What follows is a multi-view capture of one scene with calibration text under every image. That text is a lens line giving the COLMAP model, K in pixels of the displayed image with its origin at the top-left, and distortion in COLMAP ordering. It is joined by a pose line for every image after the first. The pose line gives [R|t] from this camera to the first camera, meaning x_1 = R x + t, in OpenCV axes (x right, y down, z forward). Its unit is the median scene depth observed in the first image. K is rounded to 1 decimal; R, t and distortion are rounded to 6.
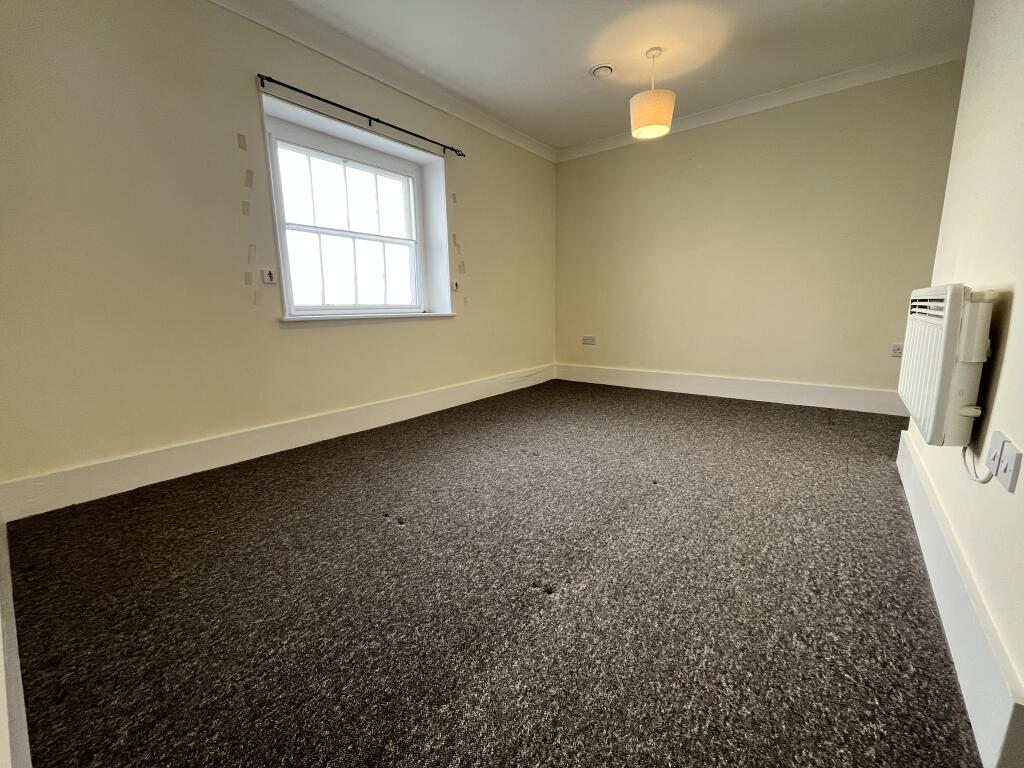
lens RADIAL K [[416.9, 0, 512.0], [0, 416.9, 384.0], [0, 0, 1]] dist [-0.003456, -0.000028]
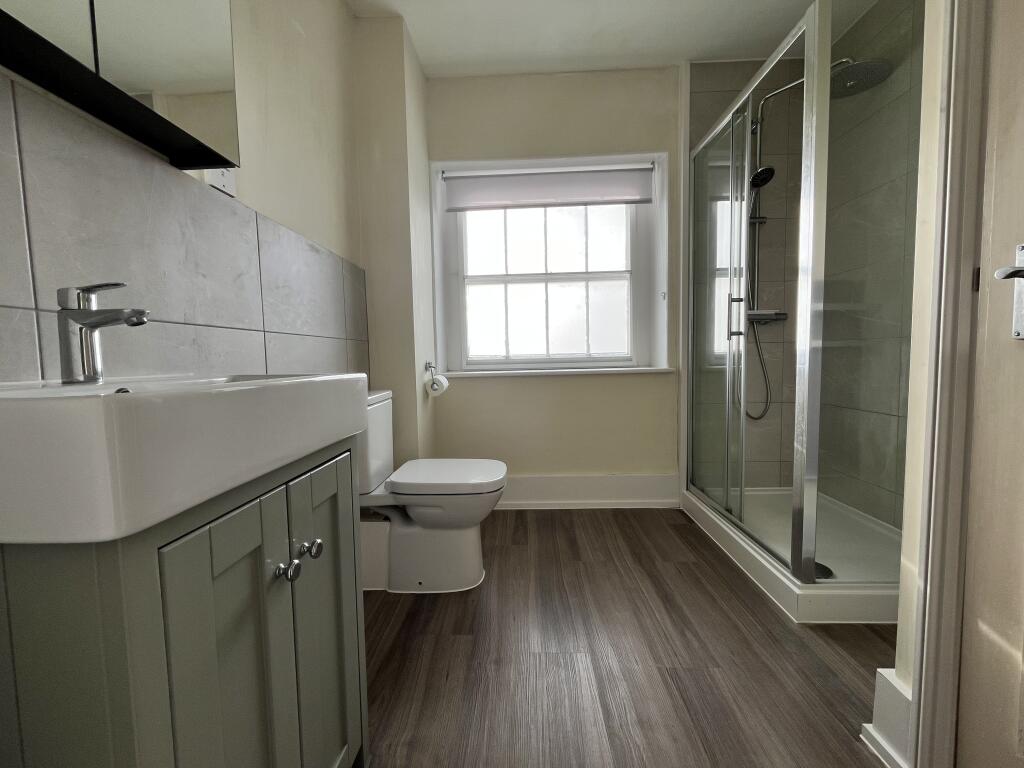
lens RADIAL K [[416.9, 0, 512.0], [0, 416.9, 384.0], [0, 0, 1]] dist [-0.003456, -0.000028]
pose [[0.589102, 0.056084, -0.806110, 0.627891], [-0.132034, 0.990862, -0.027552, -0.232320], [0.797199, 0.122665, 0.591124, 1.003070]]
